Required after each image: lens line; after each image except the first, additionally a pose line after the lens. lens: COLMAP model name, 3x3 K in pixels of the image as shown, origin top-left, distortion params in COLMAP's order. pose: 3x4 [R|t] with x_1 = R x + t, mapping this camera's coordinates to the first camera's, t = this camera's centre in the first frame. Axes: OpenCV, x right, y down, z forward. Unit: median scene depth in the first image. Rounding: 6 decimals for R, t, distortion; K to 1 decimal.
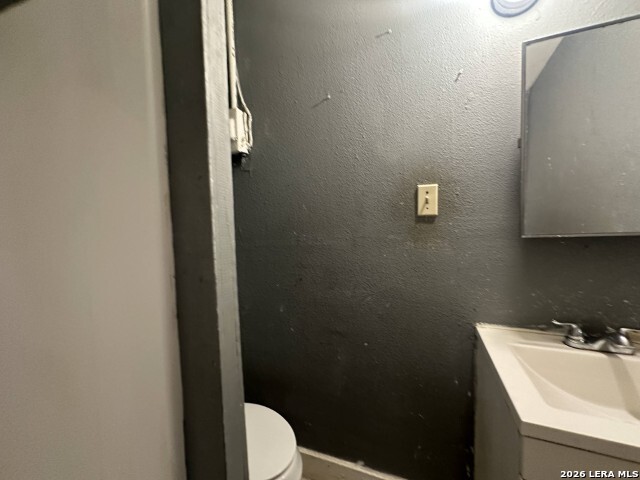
lens RADIAL K [[256.9, 0, 320.0], [0, 256.9, 240.0], [0, 0, 1]] dist [0.001583, 0.000193]
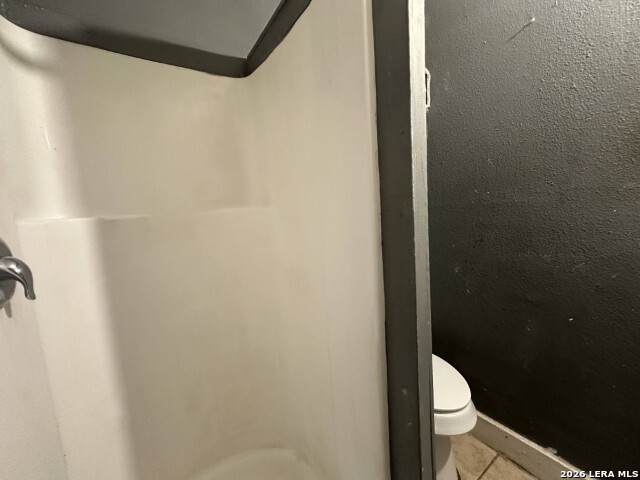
lens RADIAL K [[256.9, 0, 320.0], [0, 256.9, 240.0], [0, 0, 1]] dist [0.001583, 0.000193]
pose [[0.823014, 0.043352, -0.566364, -0.065715], [0.008318, 0.996056, 0.088331, 0.154129], [0.567960, -0.077408, 0.819408, -0.274049]]
